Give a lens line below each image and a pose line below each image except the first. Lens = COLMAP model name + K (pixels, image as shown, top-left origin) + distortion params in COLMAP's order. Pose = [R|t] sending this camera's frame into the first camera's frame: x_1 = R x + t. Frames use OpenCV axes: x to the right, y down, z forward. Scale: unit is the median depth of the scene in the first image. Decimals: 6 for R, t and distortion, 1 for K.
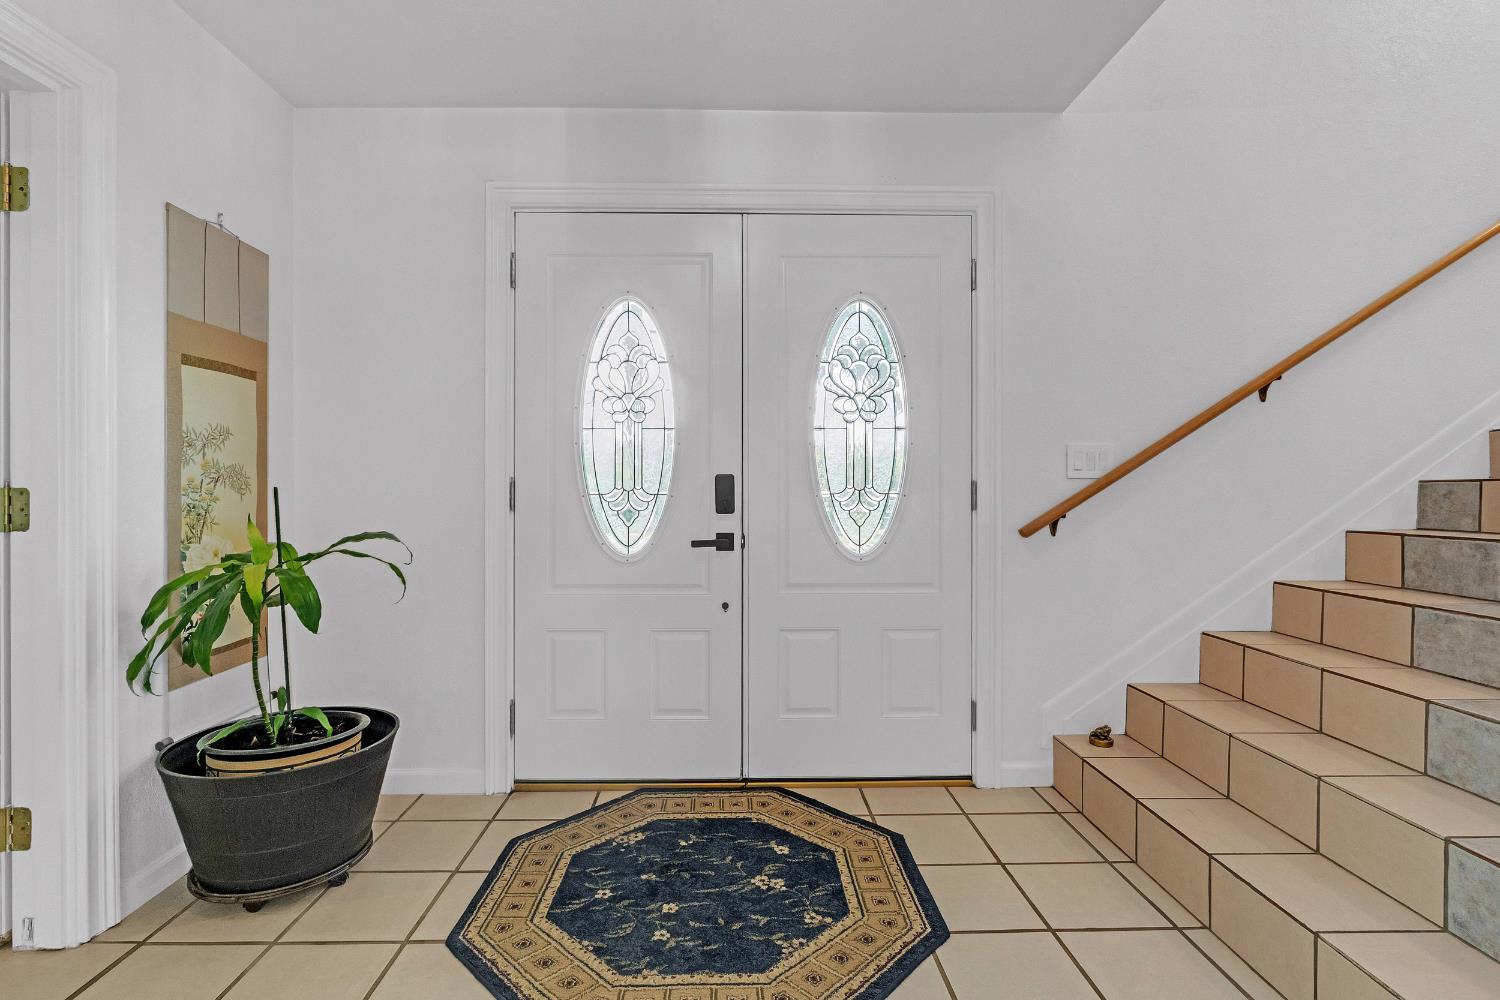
lens RADIAL K [[706.1, 0, 741.6], [0, 706.1, 486.4], [0, 0, 1]] dist [-0.006476, -0.000316]
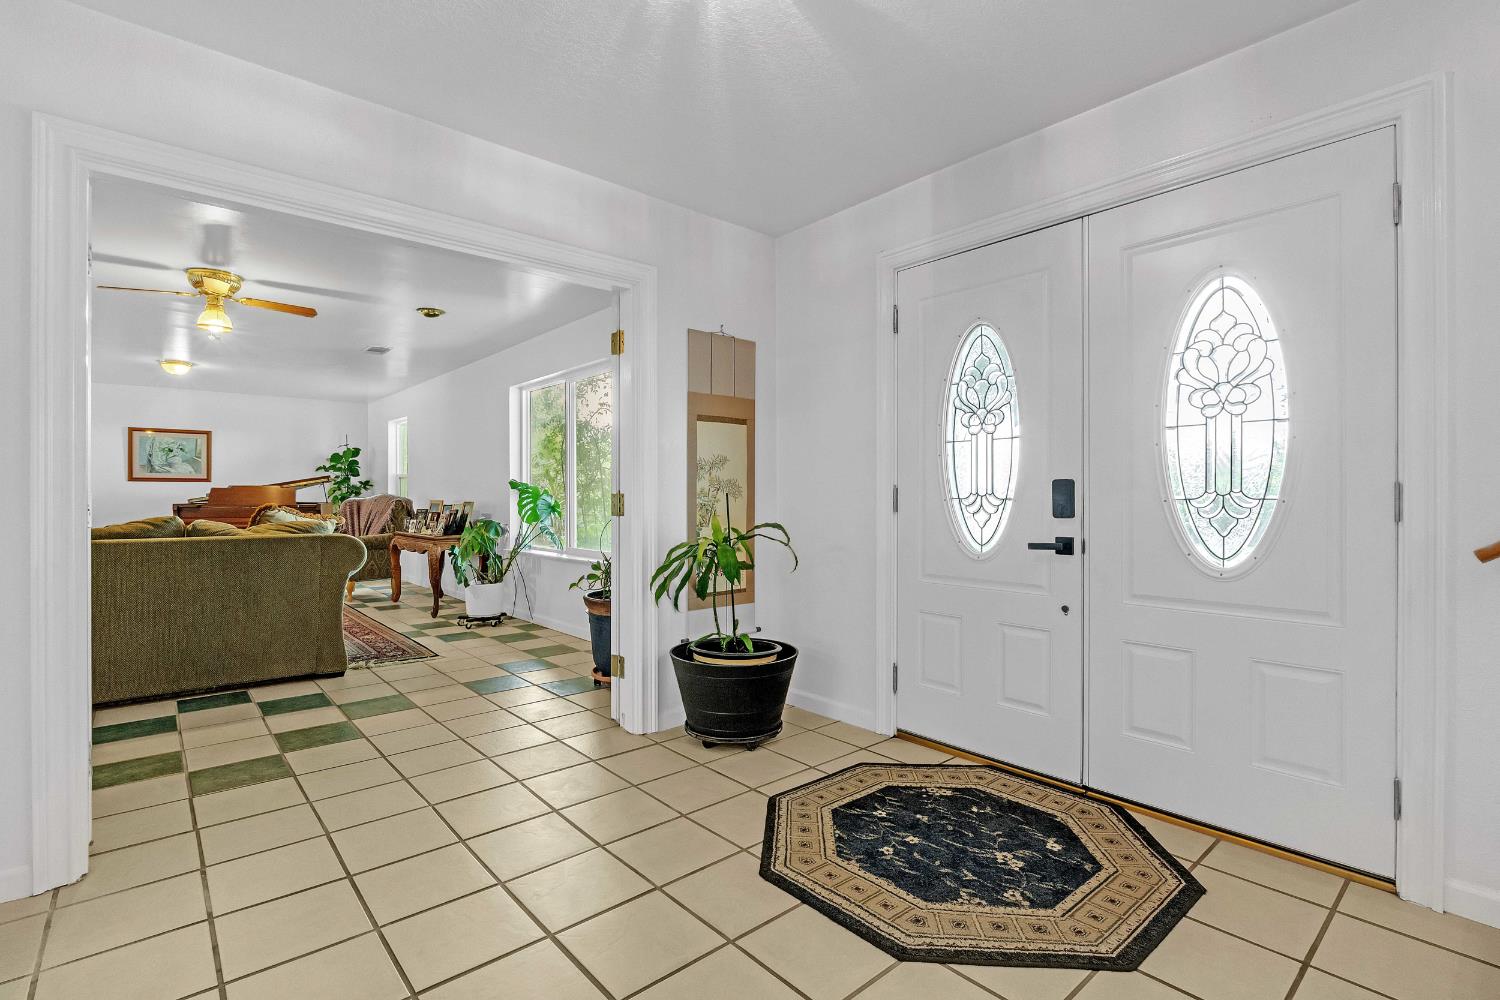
lens RADIAL K [[698.0, 0, 750.9], [0, 698.0, 487.5], [0, 0, 1]] dist [-0.001991, -0.000508]
pose [[0.643625, -0.008206, -0.765297, 0.525708], [0.004679, 0.999966, -0.006788, -0.001010], [0.765326, 0.000788, 0.643642, 0.010996]]
